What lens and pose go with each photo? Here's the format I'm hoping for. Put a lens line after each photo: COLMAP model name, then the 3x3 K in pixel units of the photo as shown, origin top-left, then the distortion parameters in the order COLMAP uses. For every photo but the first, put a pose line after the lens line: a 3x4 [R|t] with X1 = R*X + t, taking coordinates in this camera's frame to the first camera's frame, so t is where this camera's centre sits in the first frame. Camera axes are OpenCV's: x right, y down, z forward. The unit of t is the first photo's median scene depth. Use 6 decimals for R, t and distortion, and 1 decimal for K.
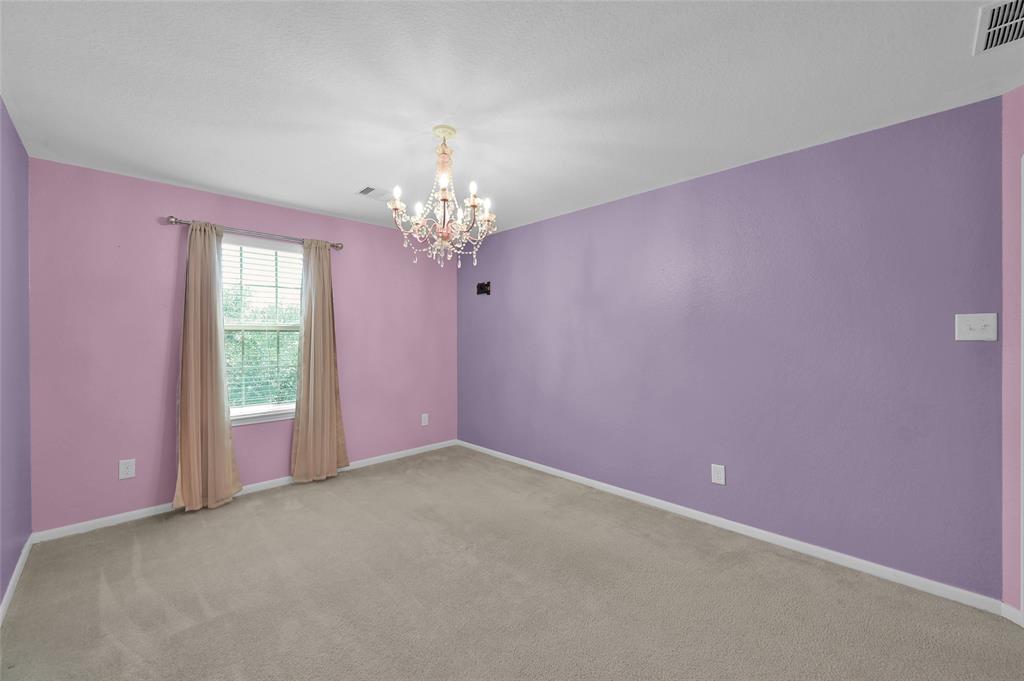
lens RADIAL K [[407.3, 0, 513.3], [0, 407.3, 338.2], [0, 0, 1]] dist [-0.001314, -0.000207]
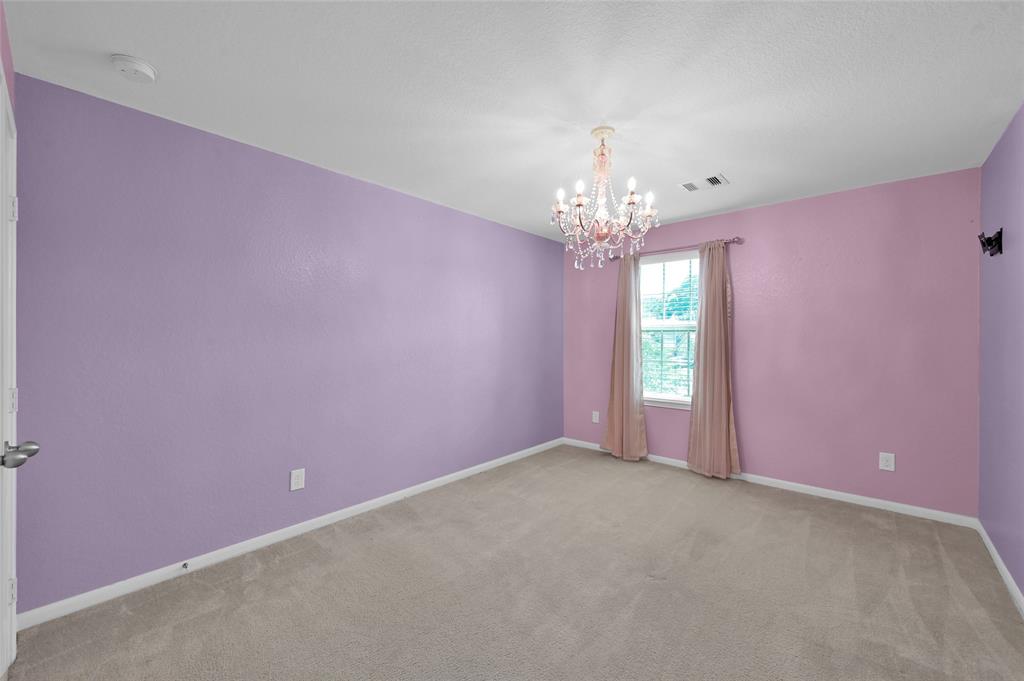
lens RADIAL K [[407.3, 0, 513.2], [0, 407.3, 338.3], [0, 0, 1]] dist [-0.001314, -0.000207]
pose [[0.062827, 0.007693, -0.997995, 0.522840], [-0.006329, 0.999953, 0.007310, -0.002131], [0.998004, 0.005857, 0.062873, 0.453958]]
